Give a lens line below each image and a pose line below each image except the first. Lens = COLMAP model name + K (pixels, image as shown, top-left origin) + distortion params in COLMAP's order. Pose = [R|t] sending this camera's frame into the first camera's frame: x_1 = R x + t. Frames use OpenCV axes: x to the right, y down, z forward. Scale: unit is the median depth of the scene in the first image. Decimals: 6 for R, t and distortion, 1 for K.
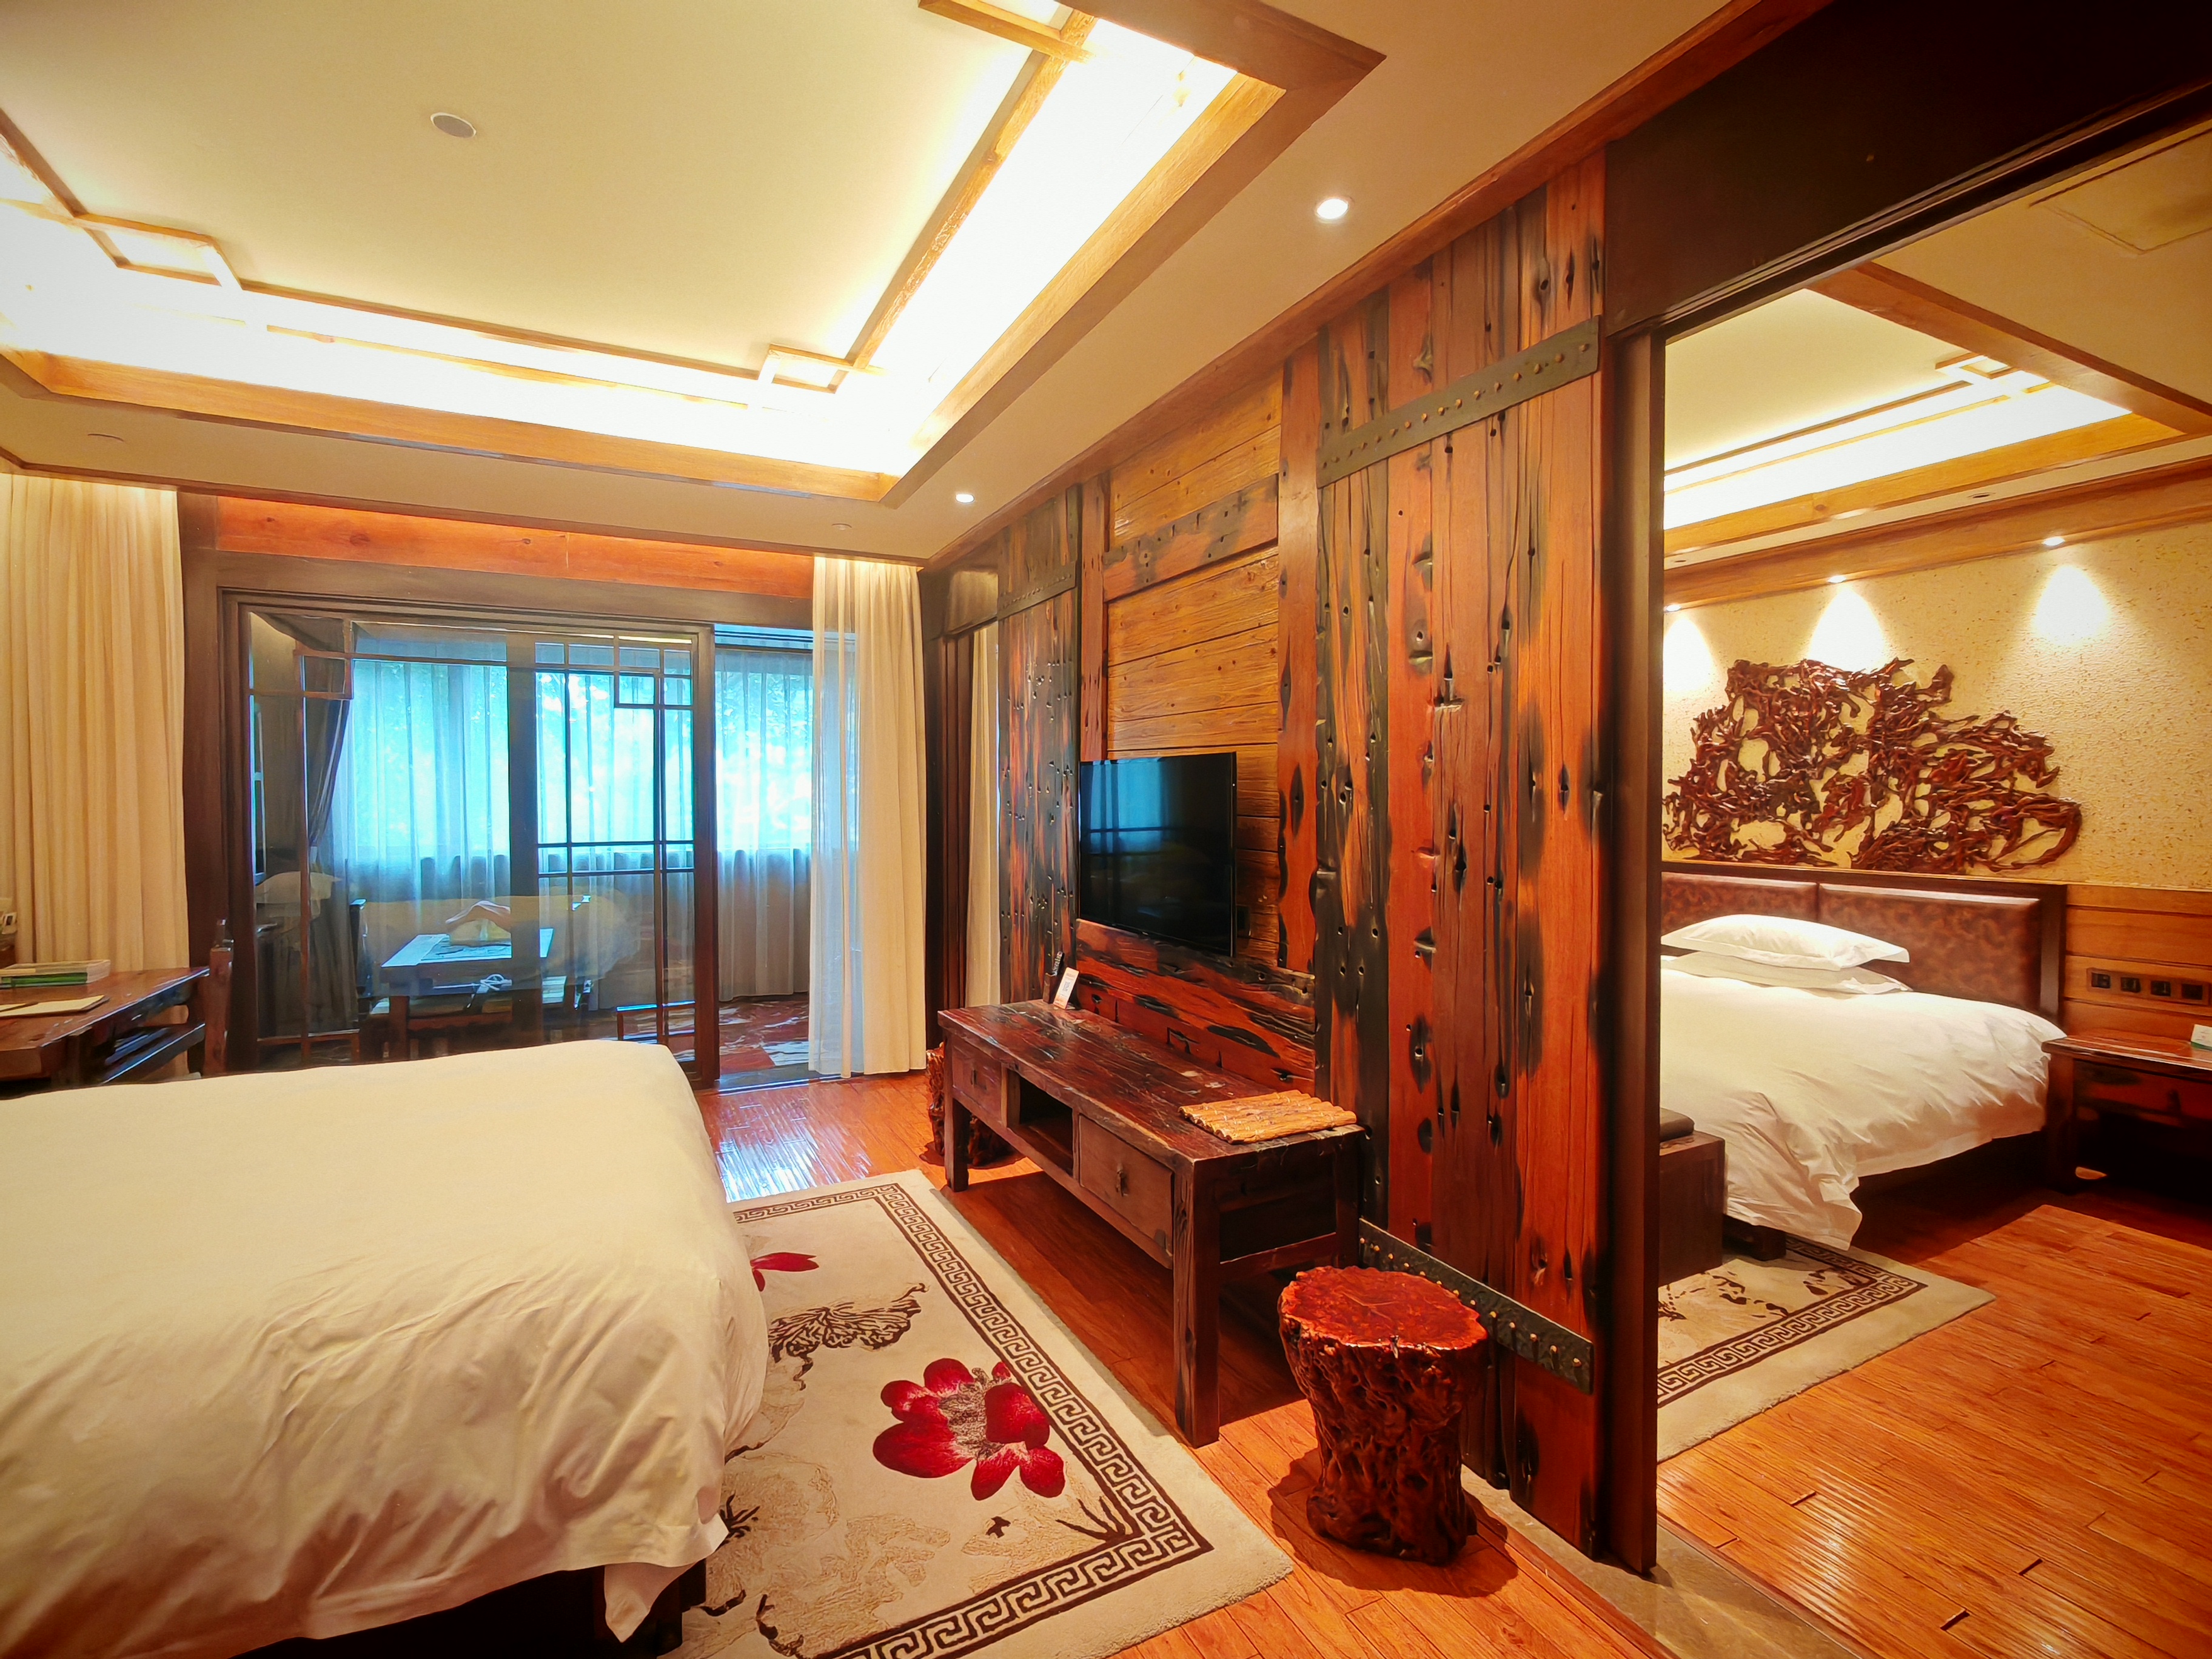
lens RADIAL K [[1031.1, 0, 1108.1], [0, 1031.1, 828.3], [0, 0, 1]] dist [0.000896, 0.002040]
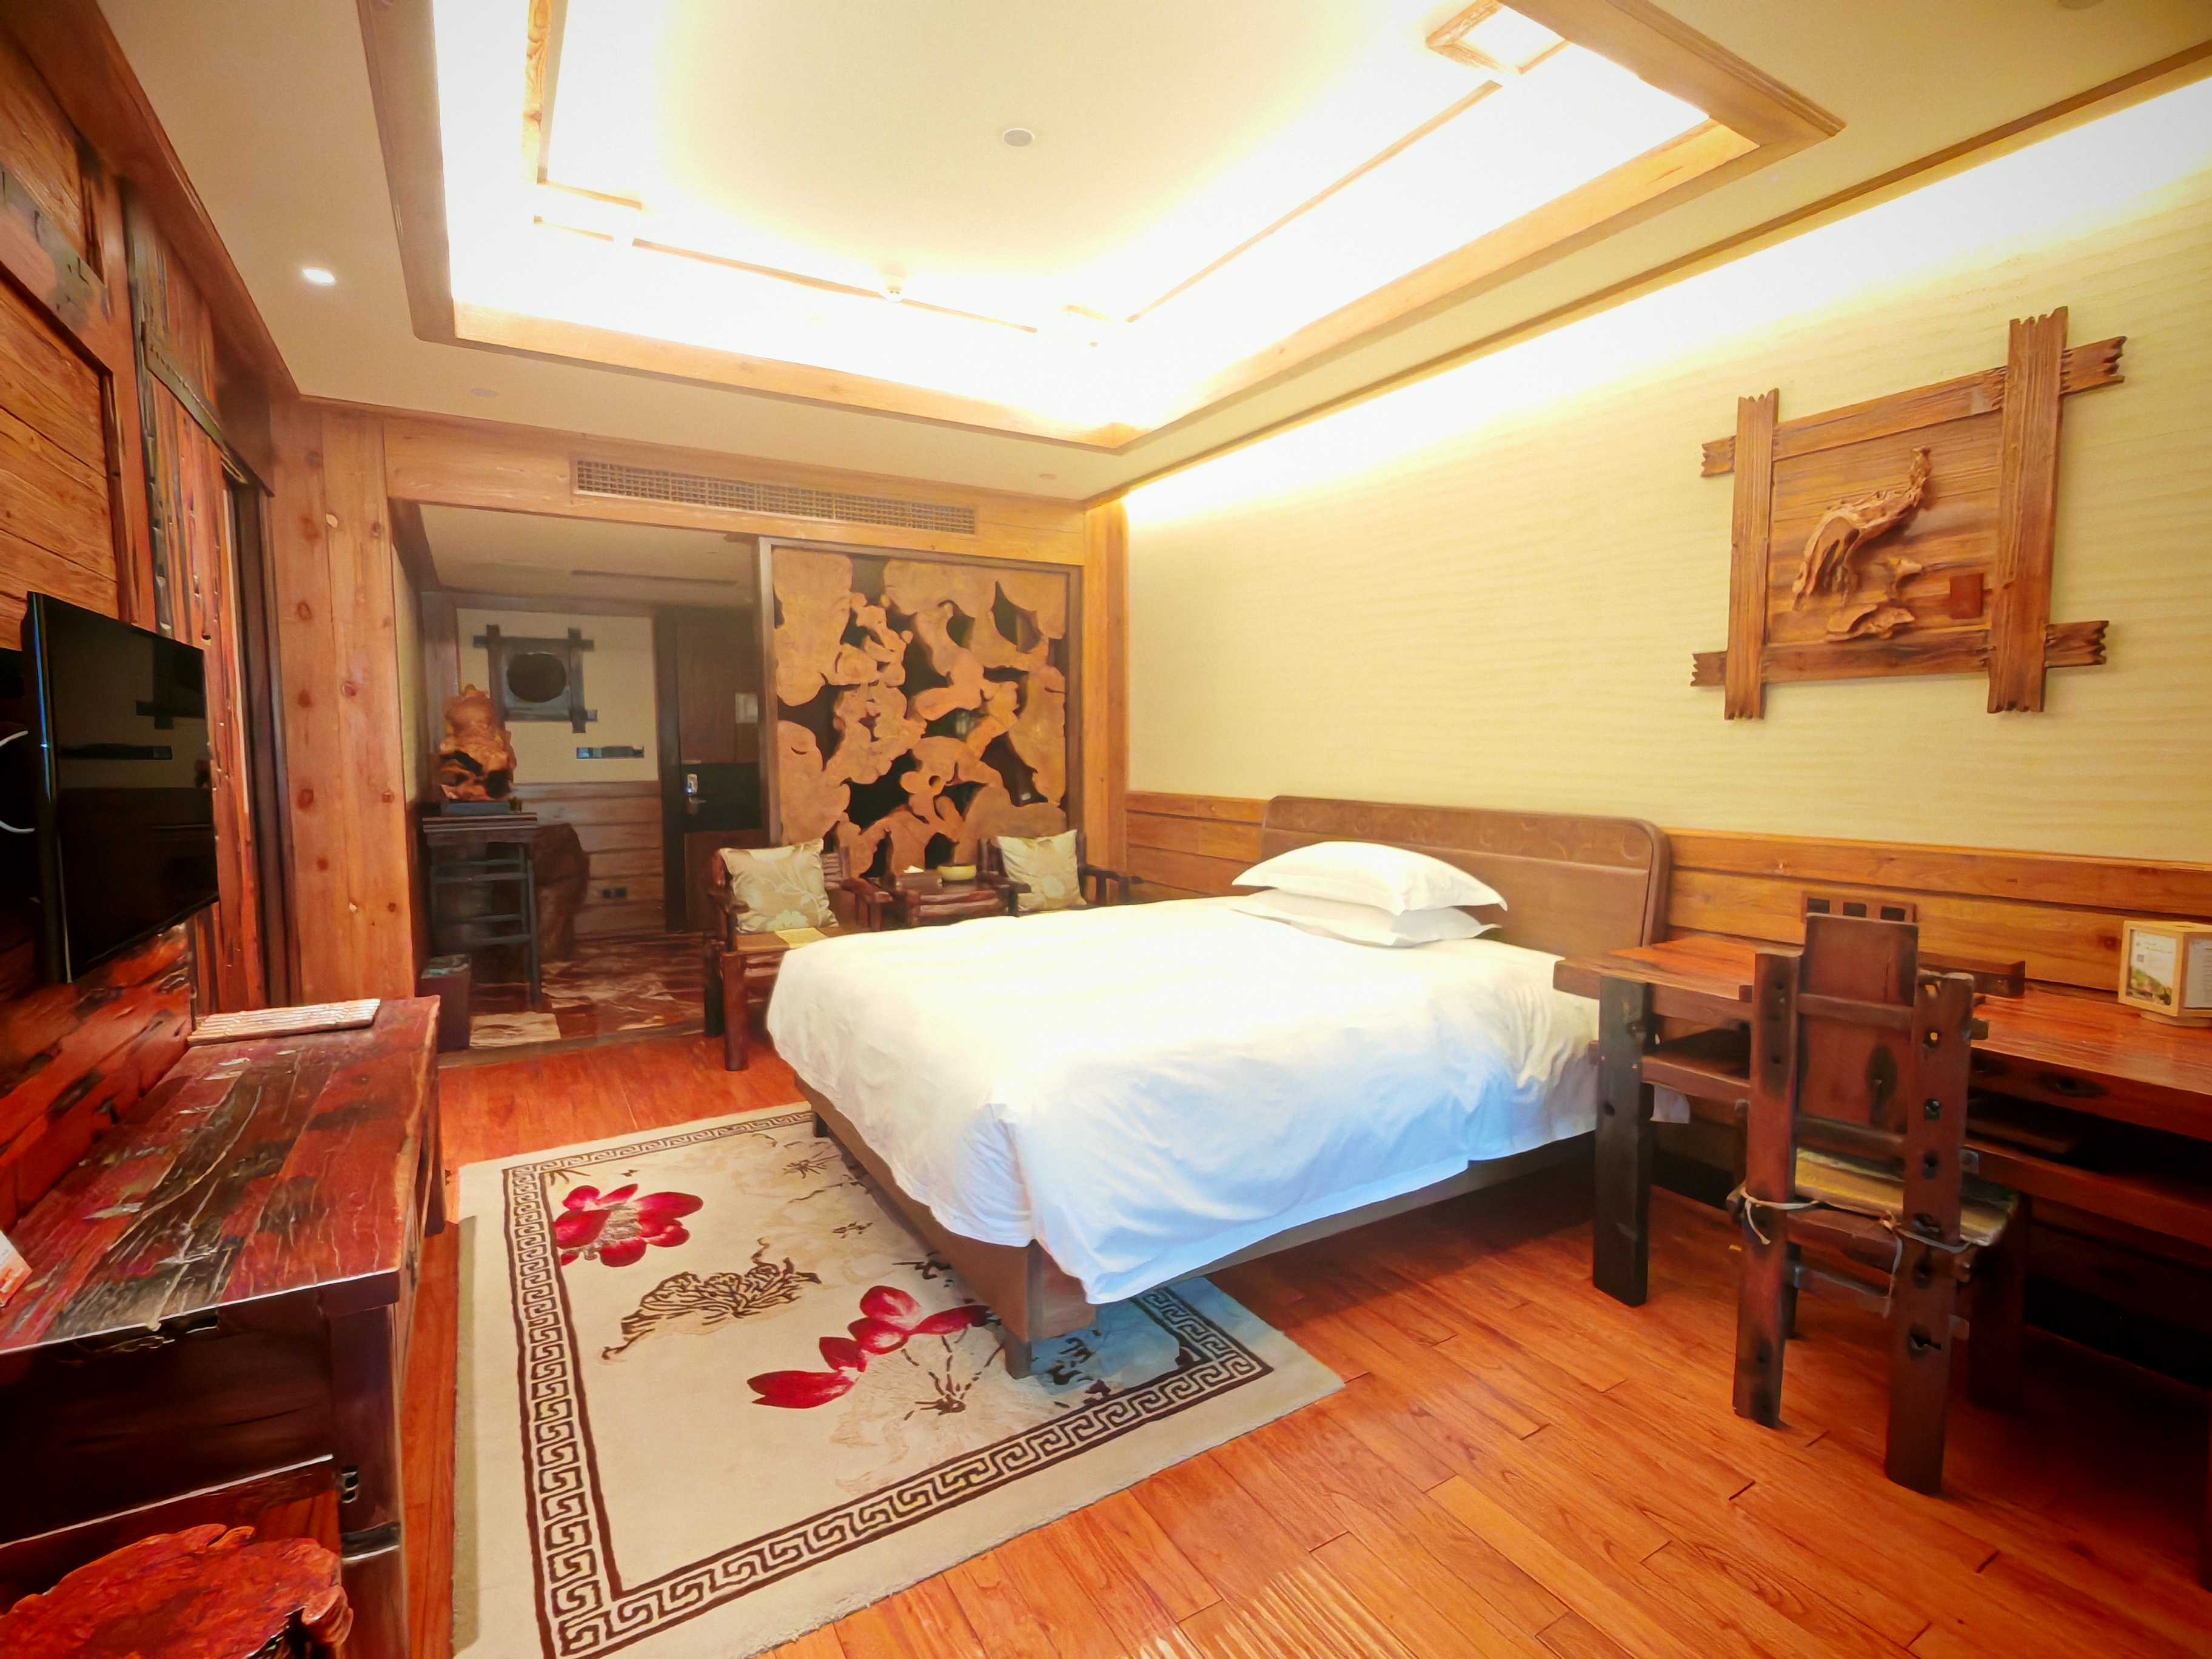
lens RADIAL K [[1031.1, 0, 1107.9], [0, 1031.1, 827.6], [0, 0, 1]] dist [0.000896, 0.002040]
pose [[-0.997494, 0.009317, -0.070137, -0.579960], [0.001765, 0.994260, 0.106973, -0.022354], [0.070731, 0.106581, -0.991785, 2.023682]]
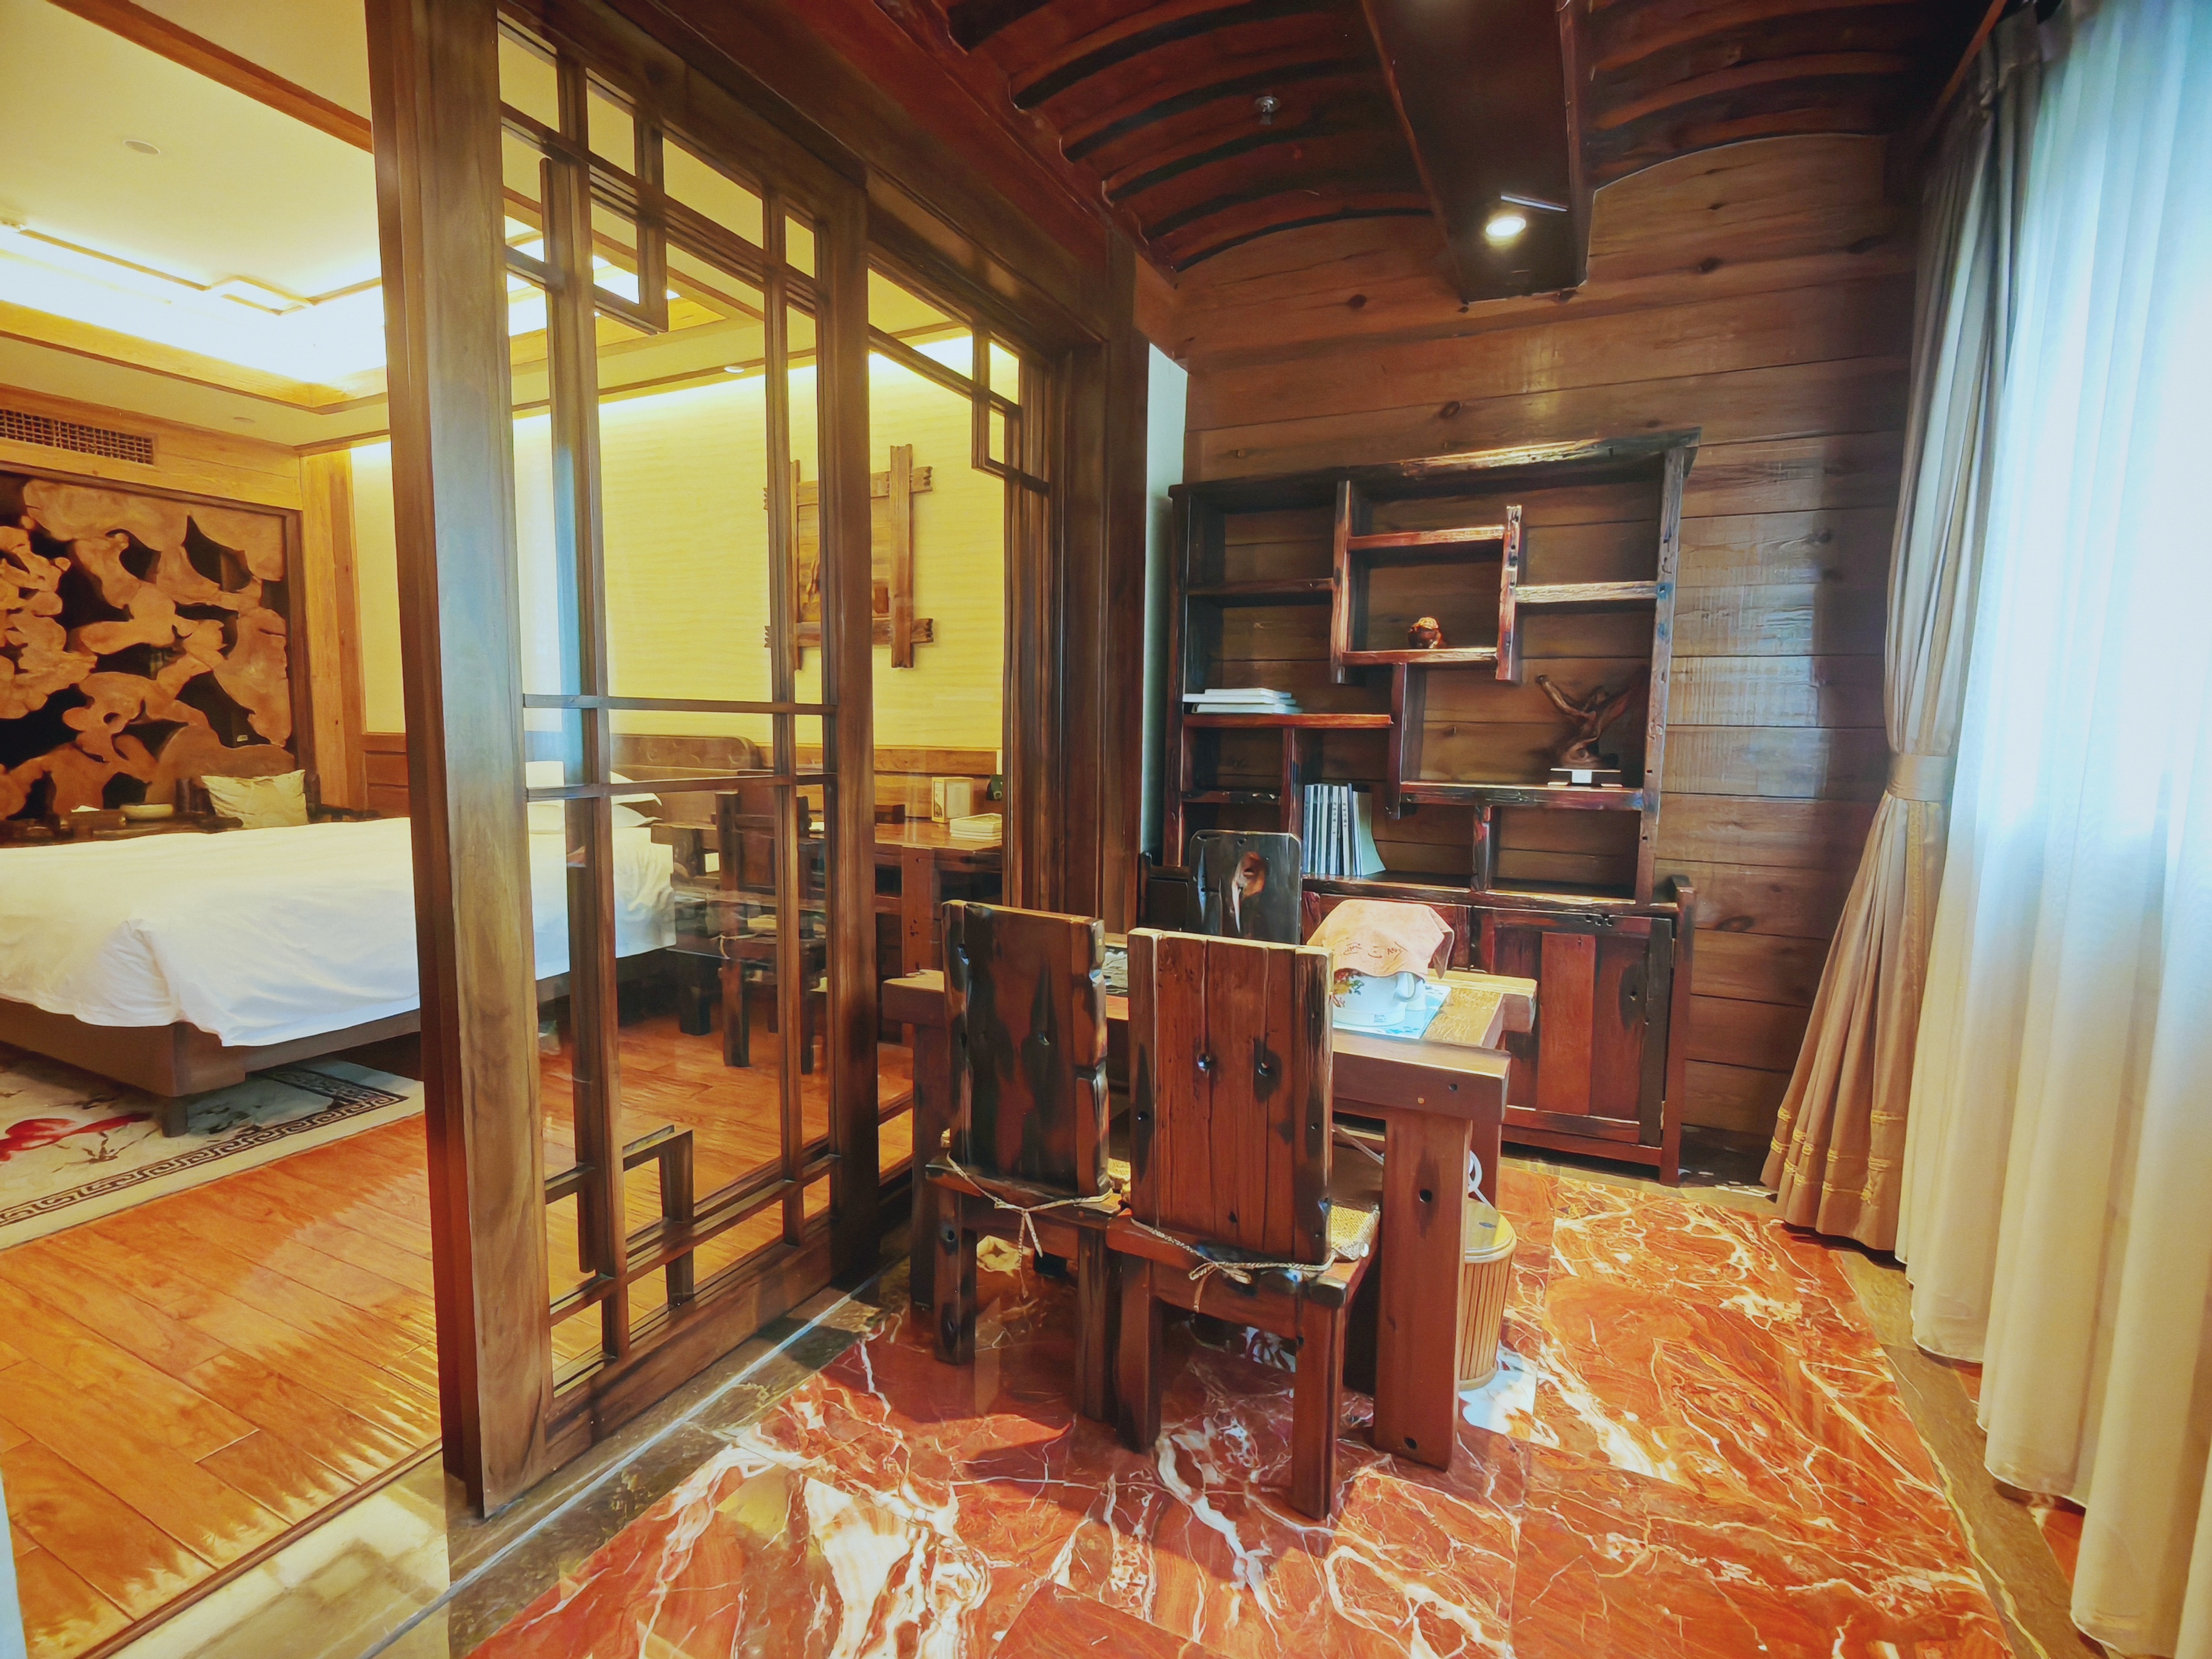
lens RADIAL K [[1031.1, 0, 1098.7], [0, 1031.1, 826.5], [0, 0, 1]] dist [0.000896, 0.002040]
pose [[-0.805230, 0.048806, -0.590950, -0.722825], [-0.027926, 0.992380, 0.120011, 0.020741], [0.592304, 0.113140, -0.797731, 2.677374]]
